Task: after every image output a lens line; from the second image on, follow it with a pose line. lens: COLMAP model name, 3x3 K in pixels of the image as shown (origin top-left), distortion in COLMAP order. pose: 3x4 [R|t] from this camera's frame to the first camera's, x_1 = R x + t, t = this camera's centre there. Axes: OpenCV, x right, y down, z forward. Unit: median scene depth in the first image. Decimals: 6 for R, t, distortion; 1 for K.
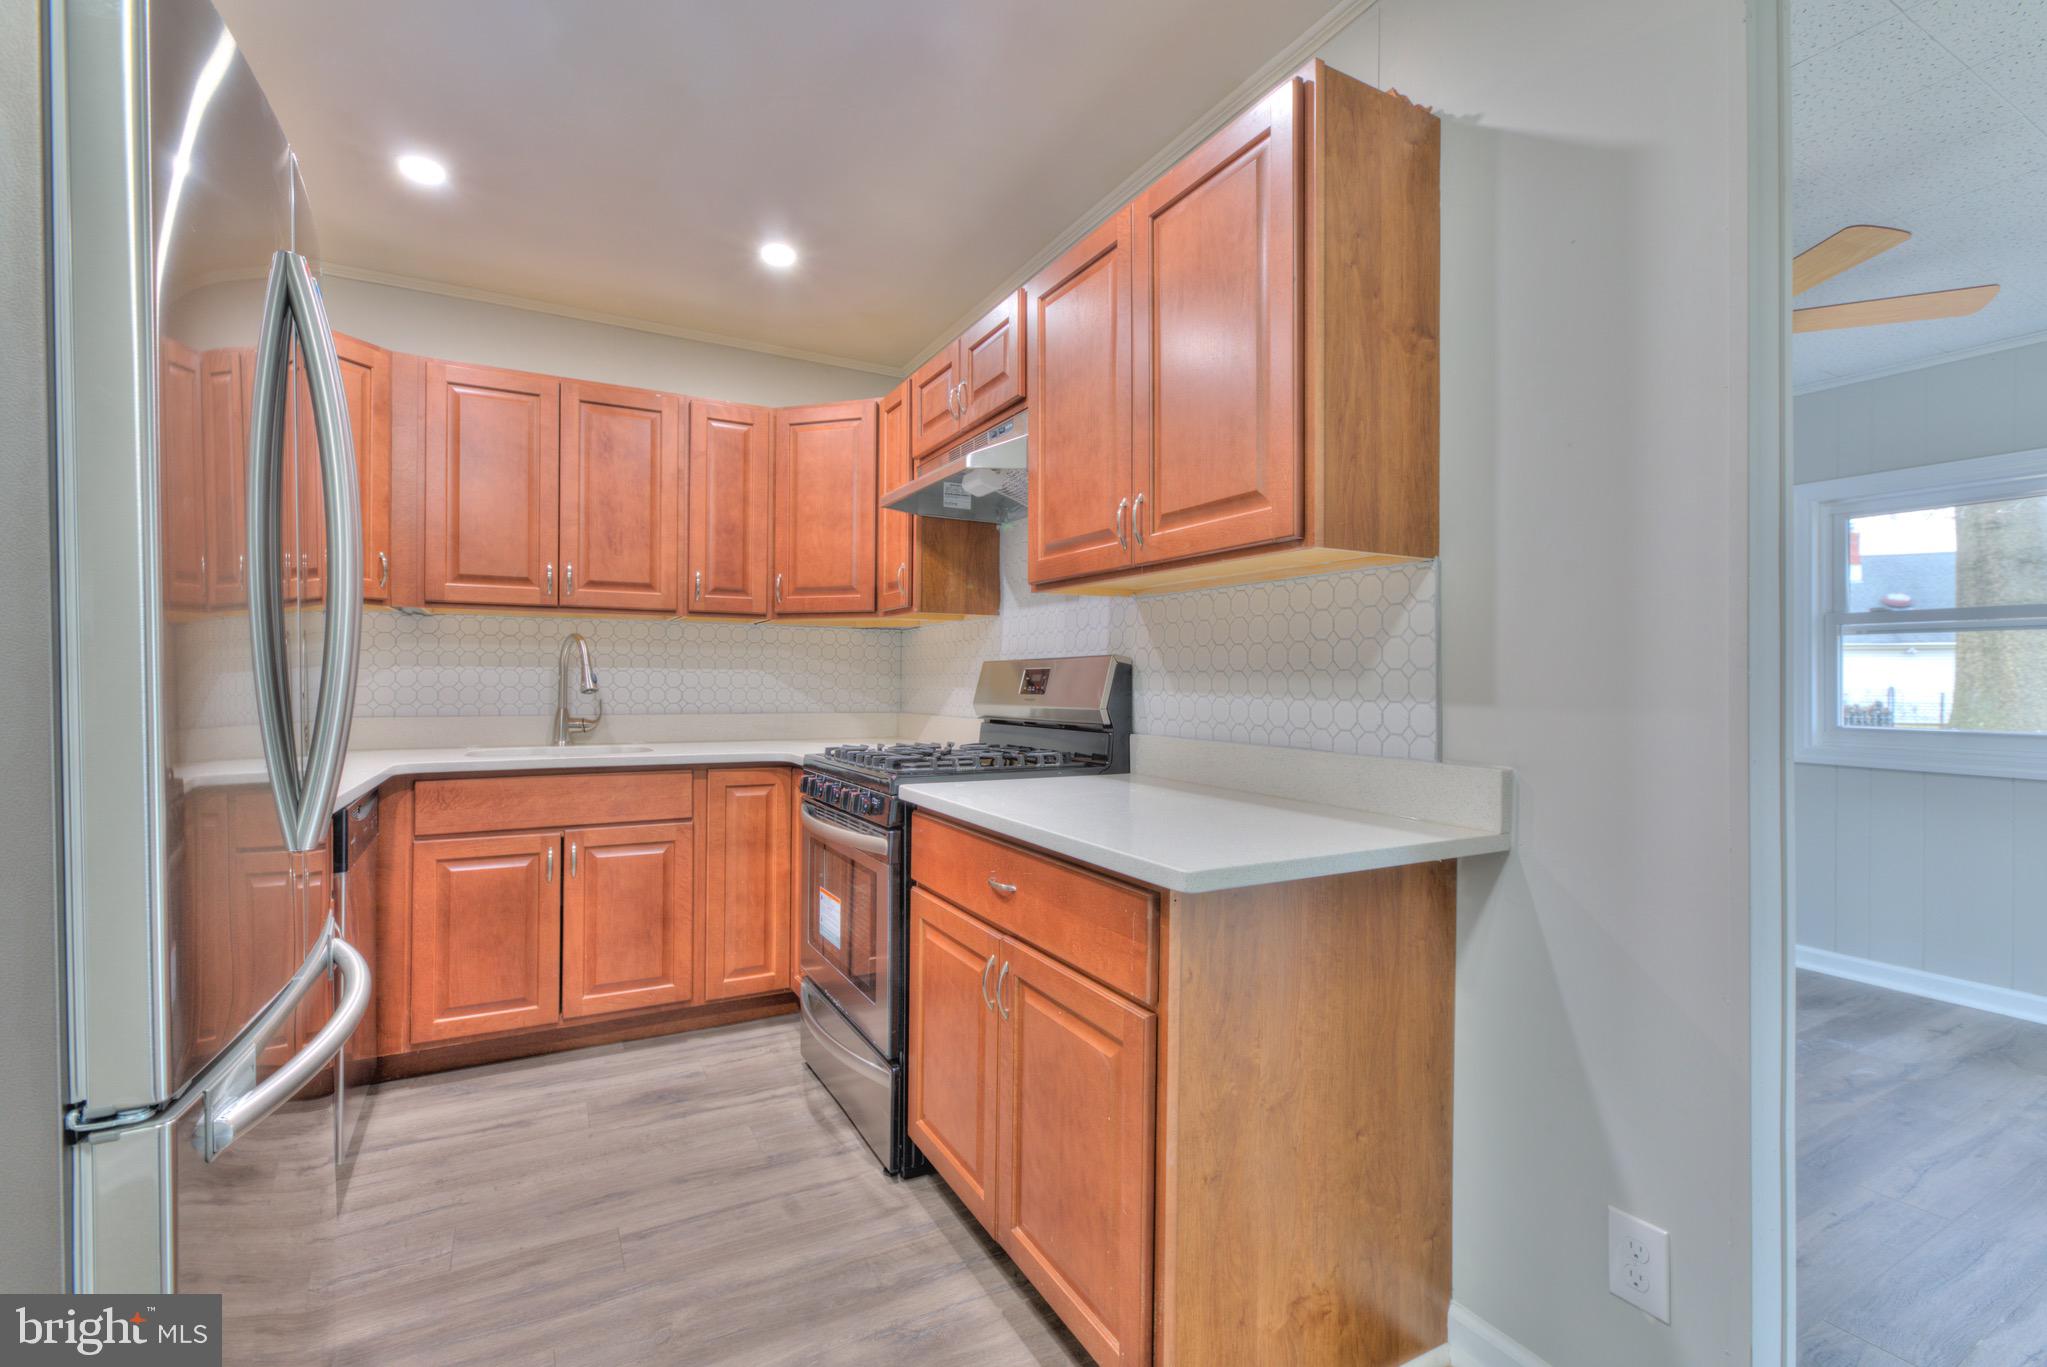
lens RADIAL K [[914.6, 0, 1032.8], [0, 914.6, 679.4], [0, 0, 1]] dist [-0.015399, 0.006135]
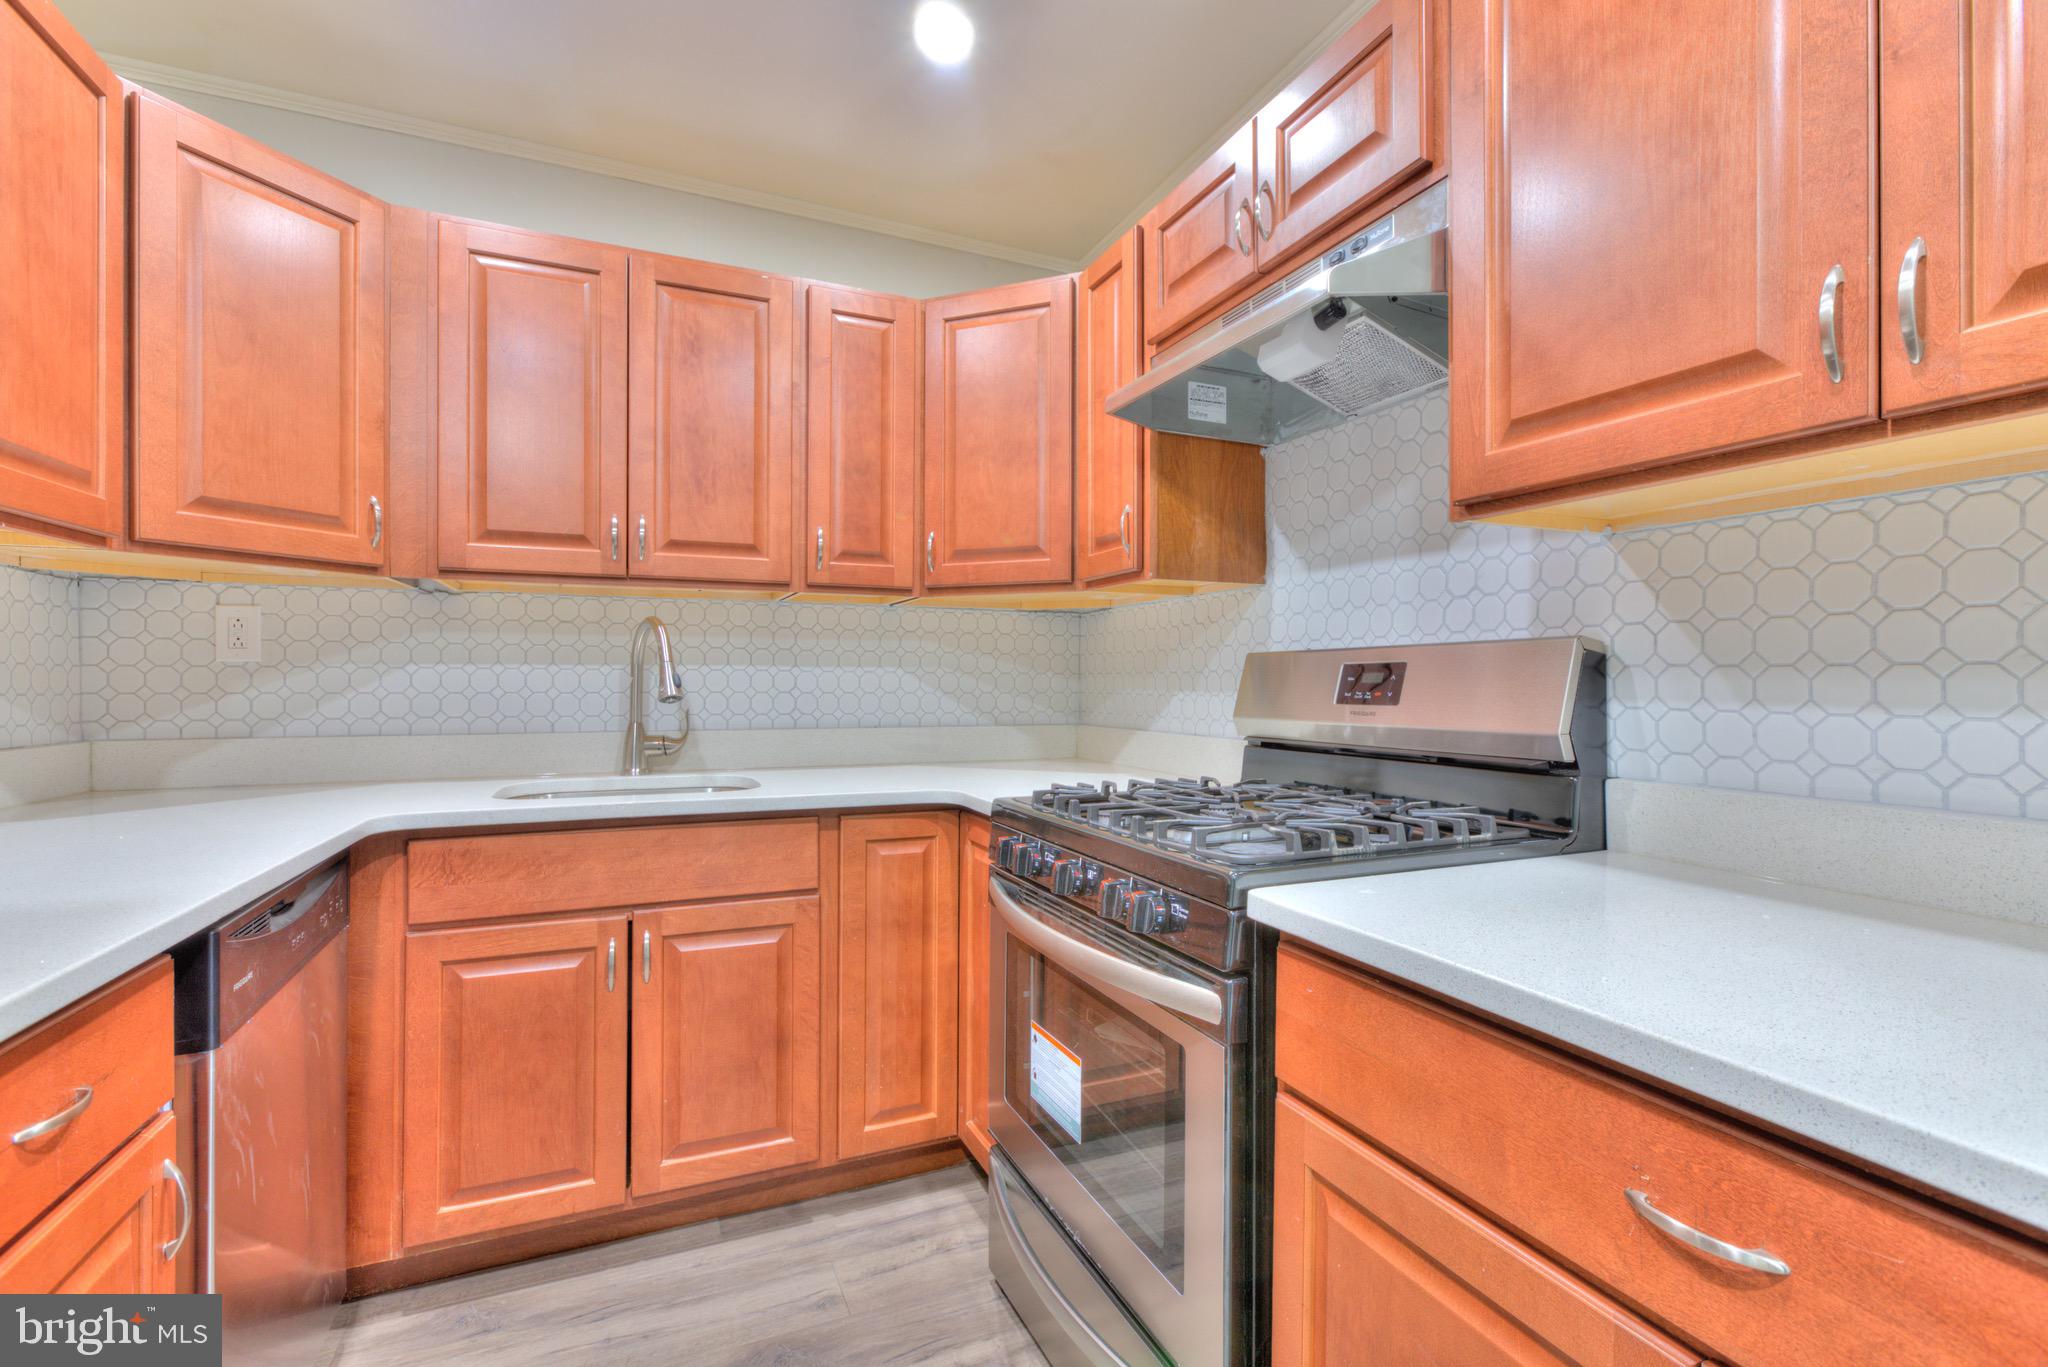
lens RADIAL K [[915.1, 0, 1035.9], [0, 915.1, 676.8], [0, 0, 1]] dist [-0.015399, 0.006135]
pose [[0.996262, -0.004227, -0.086274, -0.173053], [0.004131, 0.999991, -0.001288, -0.002387], [0.086279, 0.000927, 0.996271, 0.383864]]
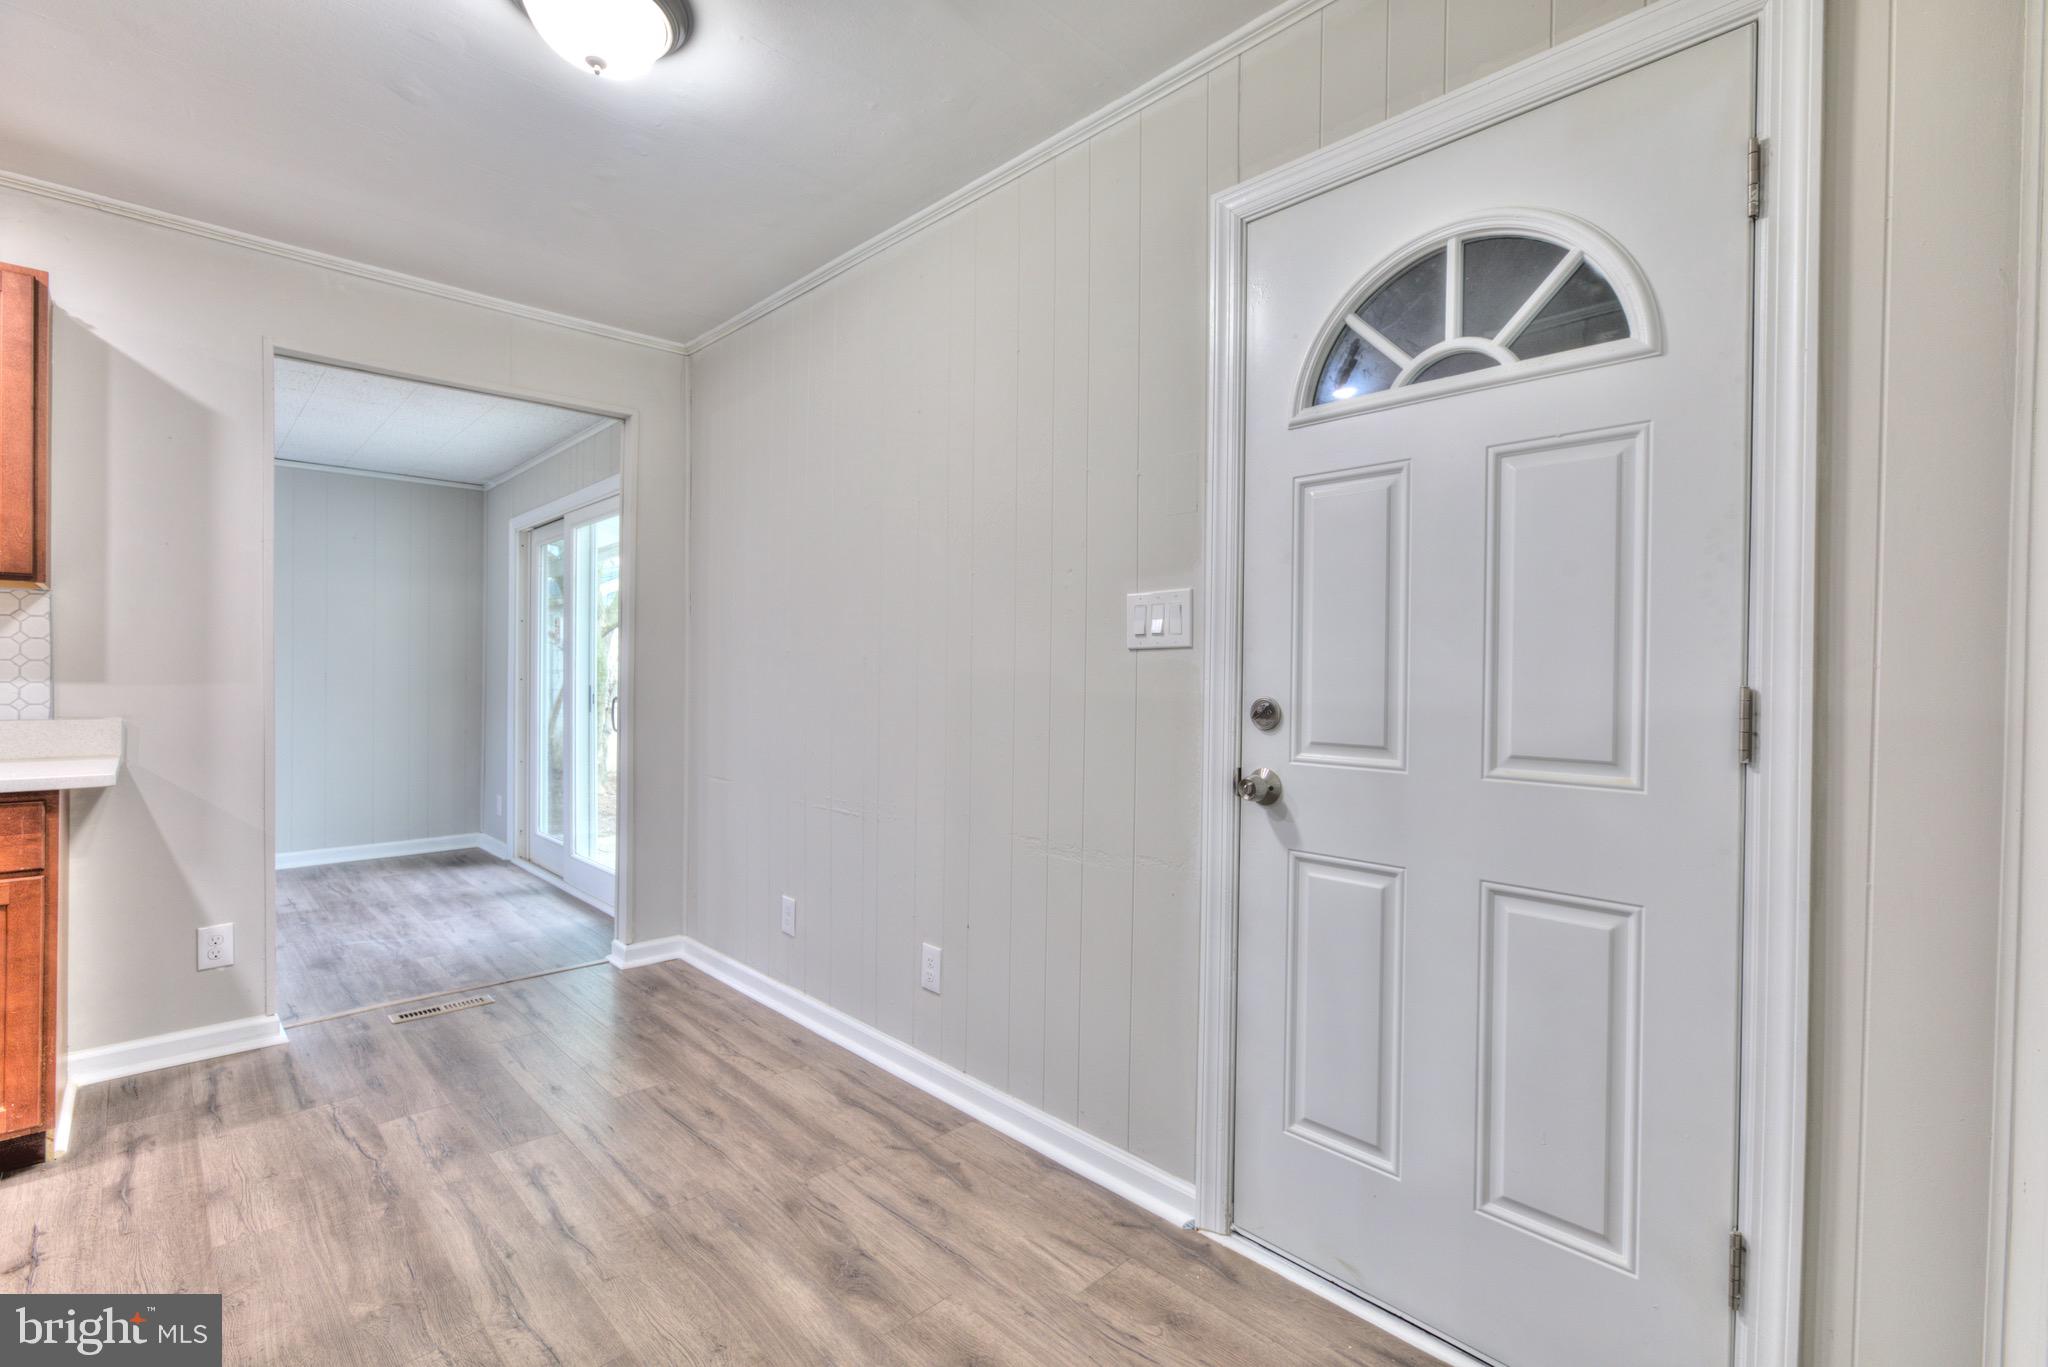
lens RADIAL K [[915.1, 0, 1027.4], [0, 915.1, 674.4], [0, 0, 1]] dist [-0.015399, 0.006135]
pose [[-0.259966, -0.010790, 0.965557, -0.914972], [-0.009280, 0.999919, 0.008676, -0.010238], [-0.965573, -0.006705, -0.260046, -0.129783]]
